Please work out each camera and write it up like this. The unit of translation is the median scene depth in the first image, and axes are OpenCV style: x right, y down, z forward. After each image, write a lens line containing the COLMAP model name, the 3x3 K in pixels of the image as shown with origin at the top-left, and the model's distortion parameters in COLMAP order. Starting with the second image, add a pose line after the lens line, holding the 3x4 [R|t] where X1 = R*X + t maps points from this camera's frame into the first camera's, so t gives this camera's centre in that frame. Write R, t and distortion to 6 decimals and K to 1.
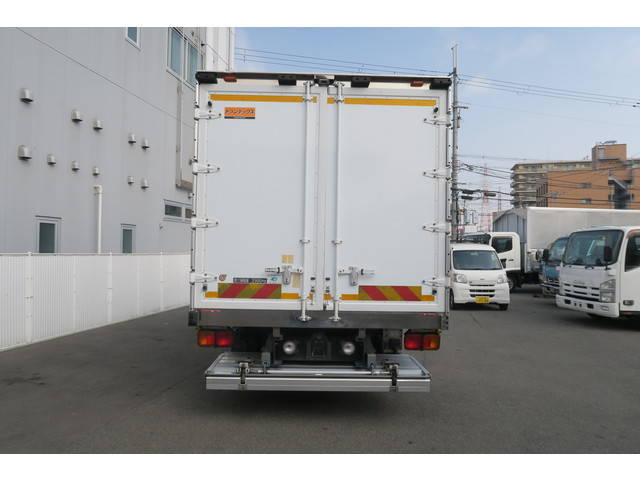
lens RADIAL K [[445.5, 0, 320.4], [0, 445.5, 242.3], [0, 0, 1]] dist [-0.006228, 0.000075]
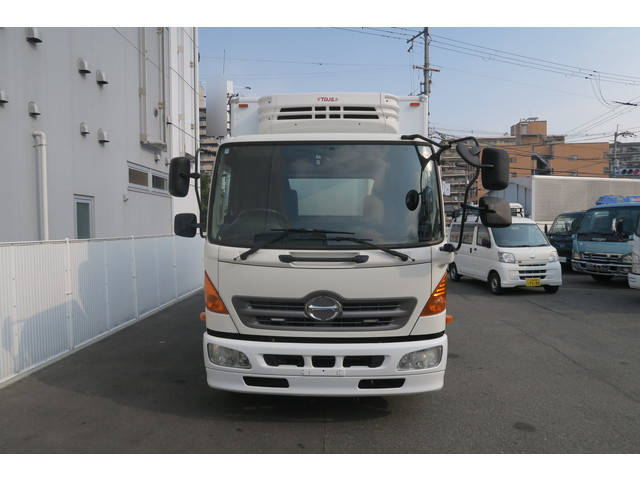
lens RADIAL K [[445.5, 0, 318.8], [0, 445.5, 235.0], [0, 0, 1]] dist [-0.006228, 0.000075]
pose [[0.985029, -0.025288, 0.170526, -0.167141], [0.019295, 0.999140, 0.036710, 0.001141], [-0.171308, -0.032870, 0.984669, 0.234763]]
